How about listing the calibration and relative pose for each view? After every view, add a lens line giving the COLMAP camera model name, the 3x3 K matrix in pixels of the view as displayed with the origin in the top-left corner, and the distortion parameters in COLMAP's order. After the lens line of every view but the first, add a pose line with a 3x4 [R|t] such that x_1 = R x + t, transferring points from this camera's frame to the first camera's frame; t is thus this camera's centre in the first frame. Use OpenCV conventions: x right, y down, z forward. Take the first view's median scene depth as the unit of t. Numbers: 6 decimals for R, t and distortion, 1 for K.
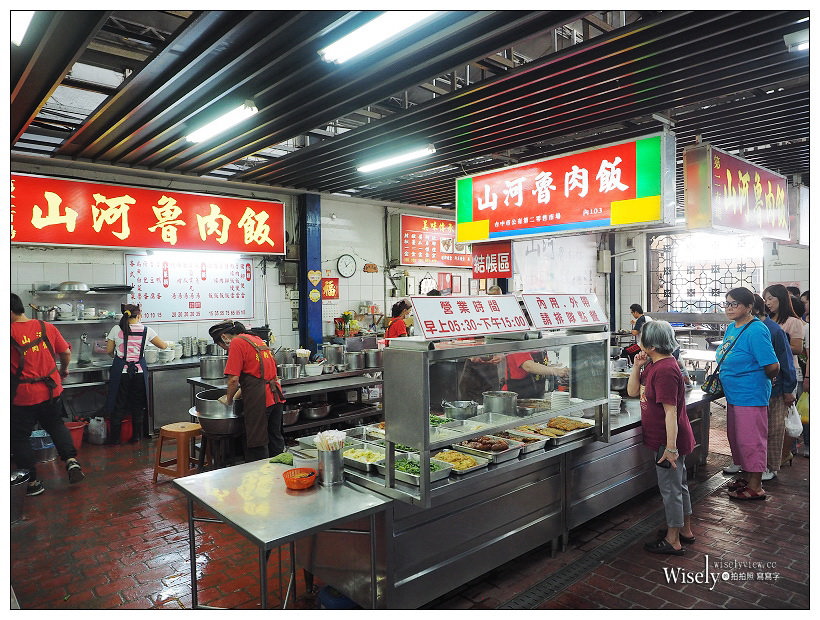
lens RADIAL K [[563.3, 0, 410.5], [0, 563.3, 310.0], [0, 0, 1]] dist [0.005789, 0.001419]
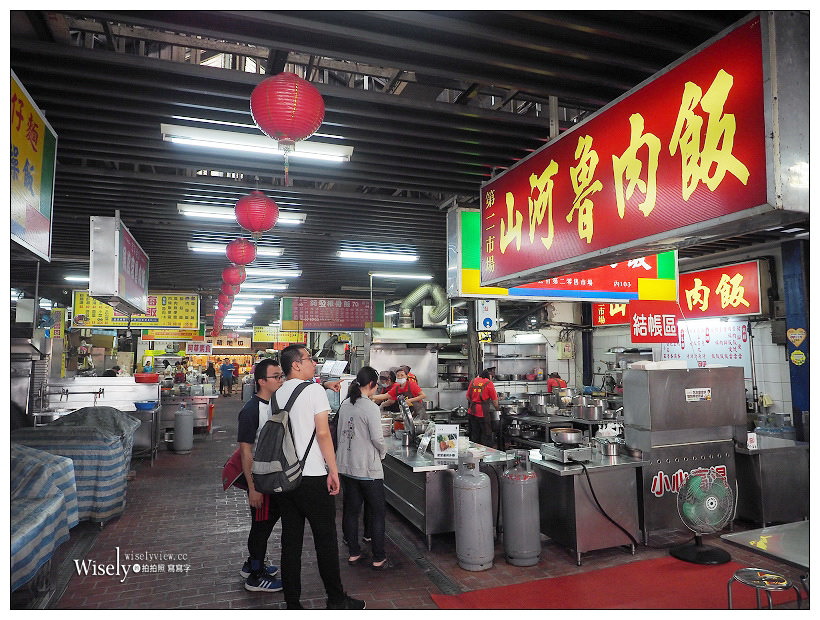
lens RADIAL K [[563.3, 0, 411.1], [0, 563.3, 309.3], [0, 0, 1]] dist [0.005789, 0.001419]
pose [[-0.386702, -0.060691, -0.920205, 0.951083], [-0.017354, 0.998134, -0.058538, -0.043347], [0.922041, -0.006667, -0.387034, 0.893179]]
